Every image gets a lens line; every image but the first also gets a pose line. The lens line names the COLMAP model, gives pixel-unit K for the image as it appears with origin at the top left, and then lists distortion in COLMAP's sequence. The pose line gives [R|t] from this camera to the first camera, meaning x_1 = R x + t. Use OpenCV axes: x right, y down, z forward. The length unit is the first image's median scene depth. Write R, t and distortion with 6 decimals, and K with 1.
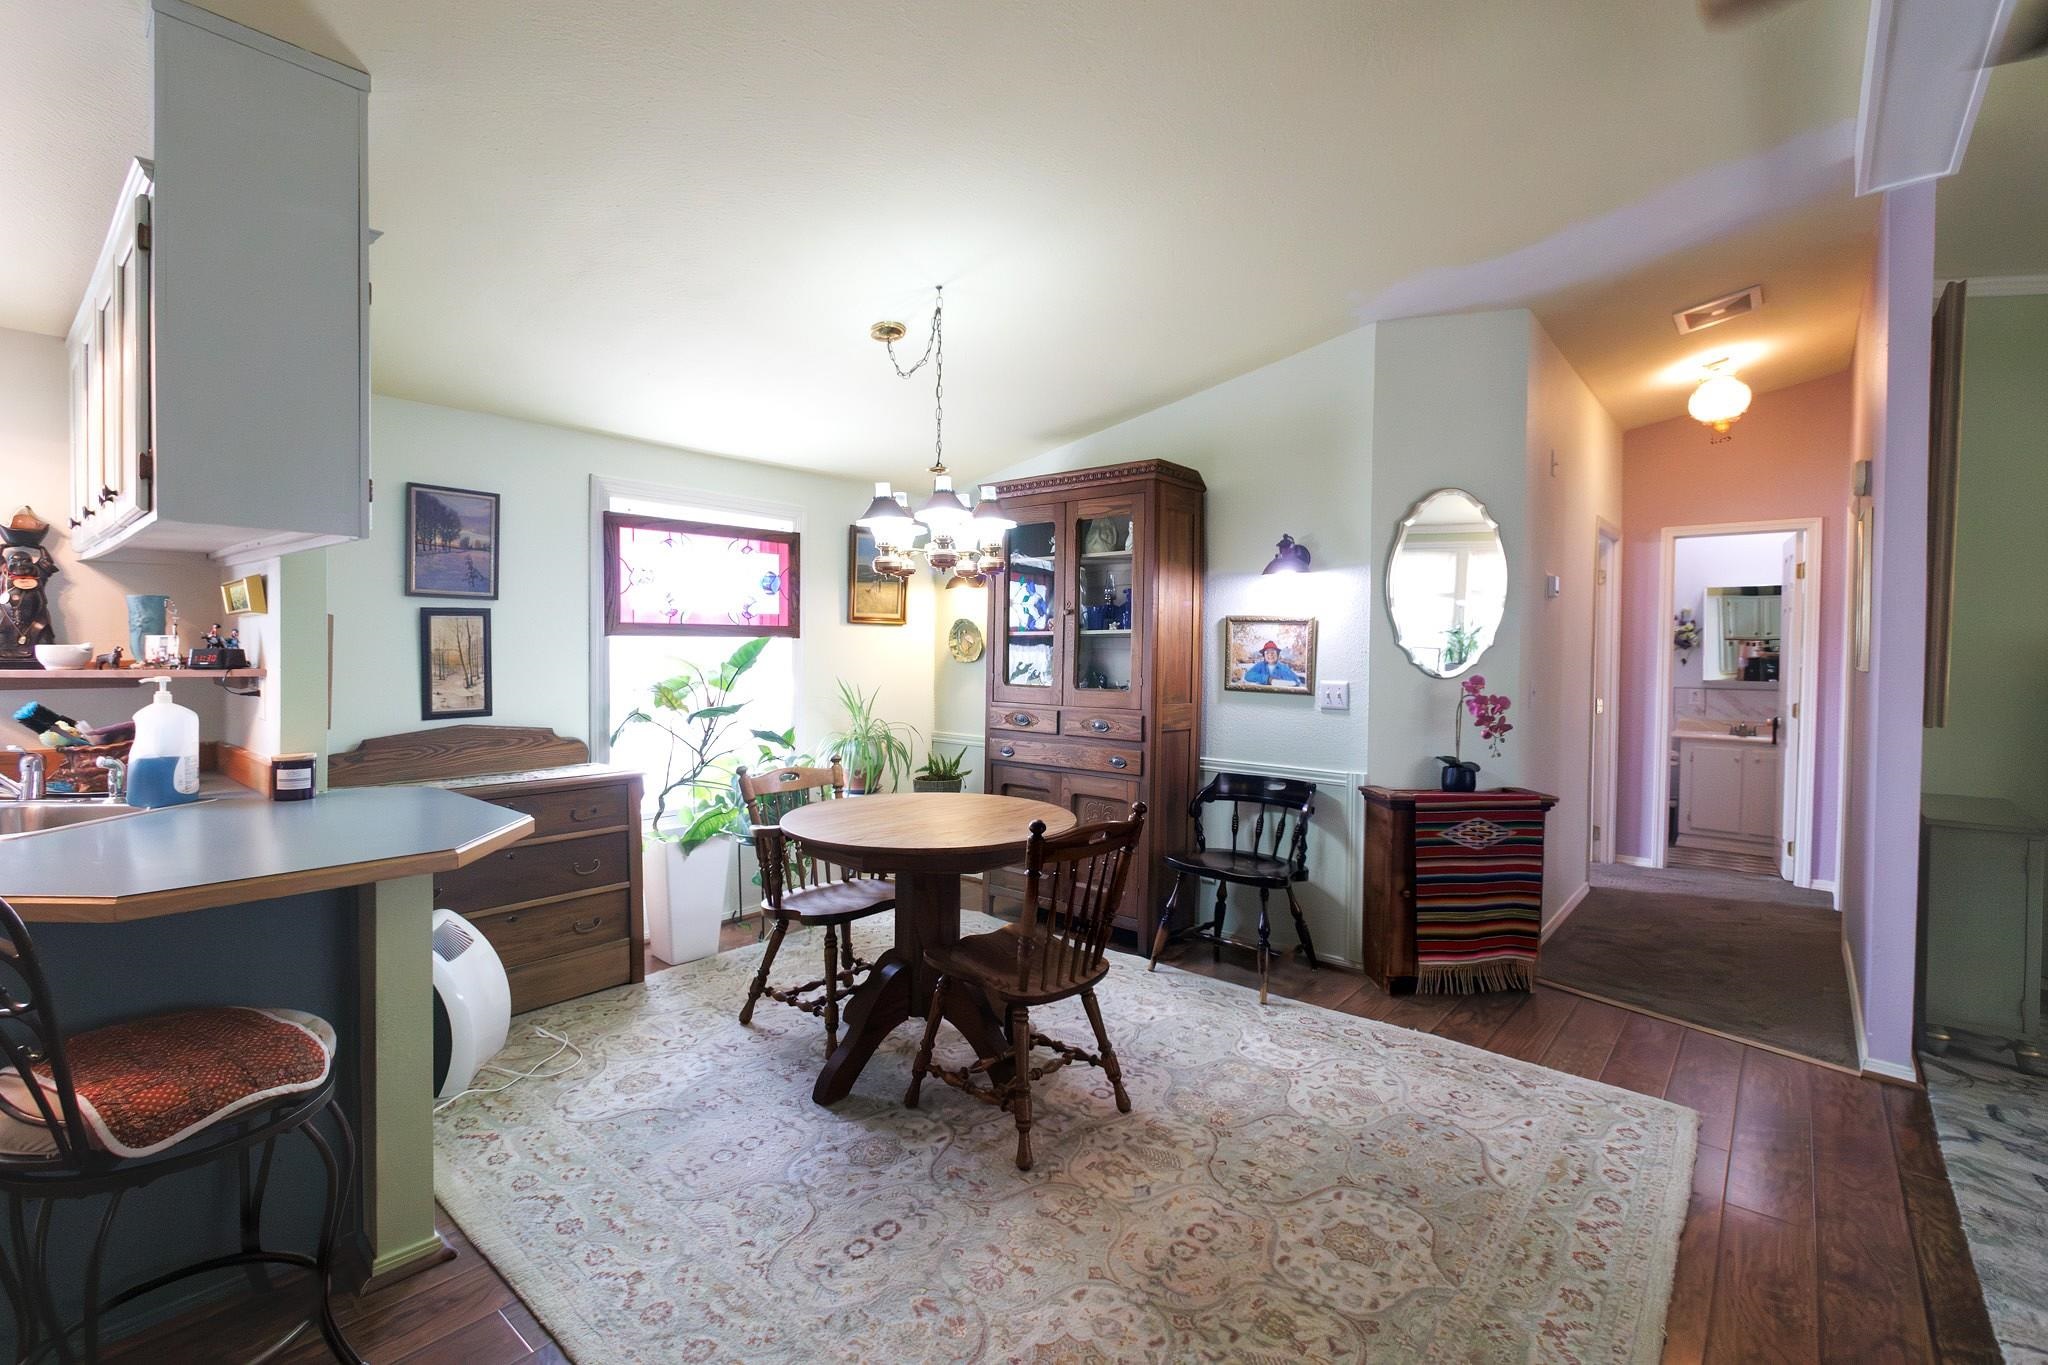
lens RADIAL K [[897.0, 0, 1024.0], [0, 897.0, 682.5], [0, 0, 1]] dist [-0.003935, -0.001179]
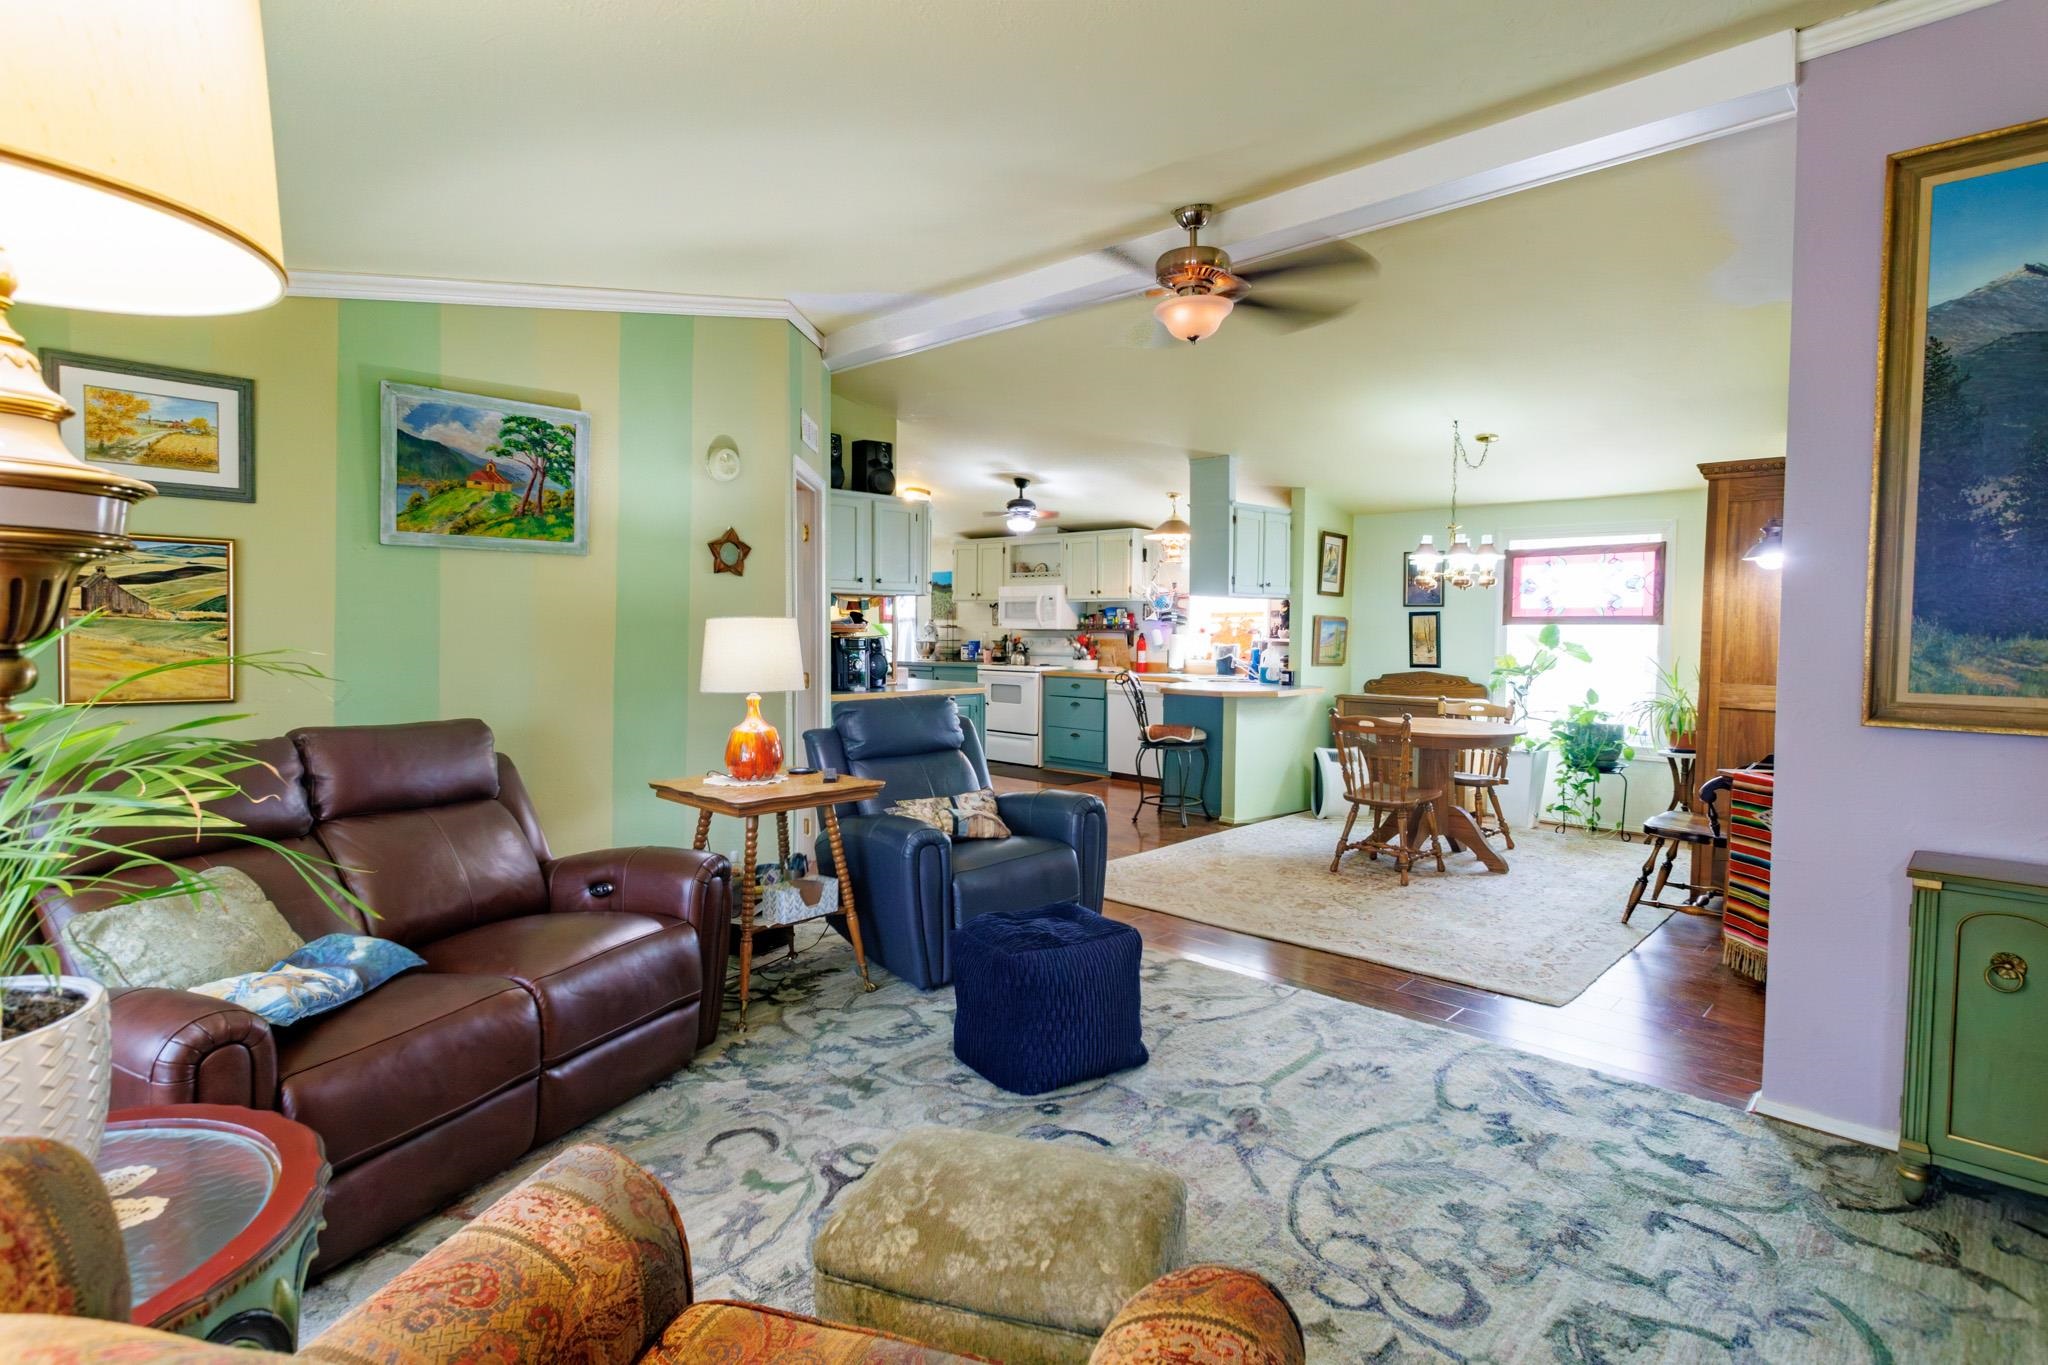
lens RADIAL K [[1029.6, 0, 1018.0], [0, 1029.6, 656.5], [0, 0, 1]] dist [0.000794, -0.000208]
pose [[-0.058137, 0.021044, -0.998087, 1.644547], [-0.049016, 0.998512, 0.023908, 0.004890], [0.997105, 0.050312, -0.057019, 0.238799]]
